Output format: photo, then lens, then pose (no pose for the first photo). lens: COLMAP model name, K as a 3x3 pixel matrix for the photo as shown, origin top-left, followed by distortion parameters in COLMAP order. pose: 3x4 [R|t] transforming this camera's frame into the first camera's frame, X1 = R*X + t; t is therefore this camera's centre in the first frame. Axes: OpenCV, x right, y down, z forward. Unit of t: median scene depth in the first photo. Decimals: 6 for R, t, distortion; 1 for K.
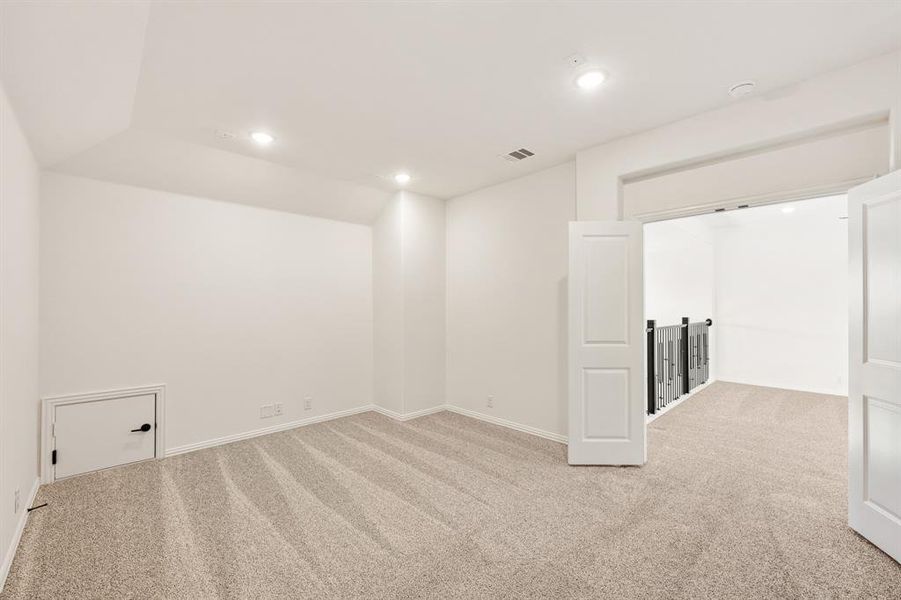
lens RADIAL K [[367.5, 0, 443.9], [0, 367.5, 307.6], [0, 0, 1]] dist [-0.000634, -0.000040]
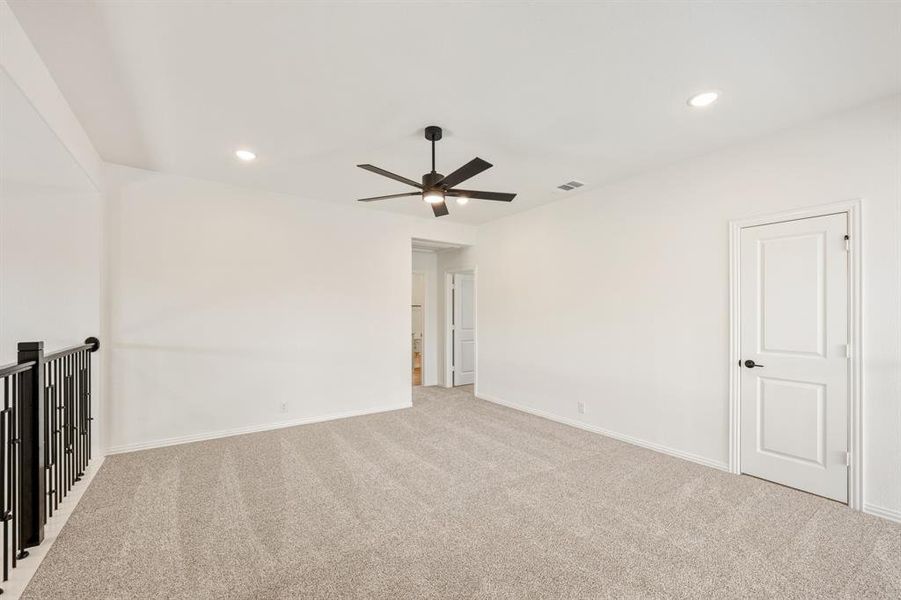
lens RADIAL K [[367.5, 0, 443.9], [0, 367.5, 307.6], [0, 0, 1]] dist [-0.000634, -0.000040]
pose [[0.150846, 0.000621, 0.988557, 0.325480], [0.005876, 0.999982, -0.001525, -0.005700], [-0.988540, 0.006039, 0.150840, 0.487218]]
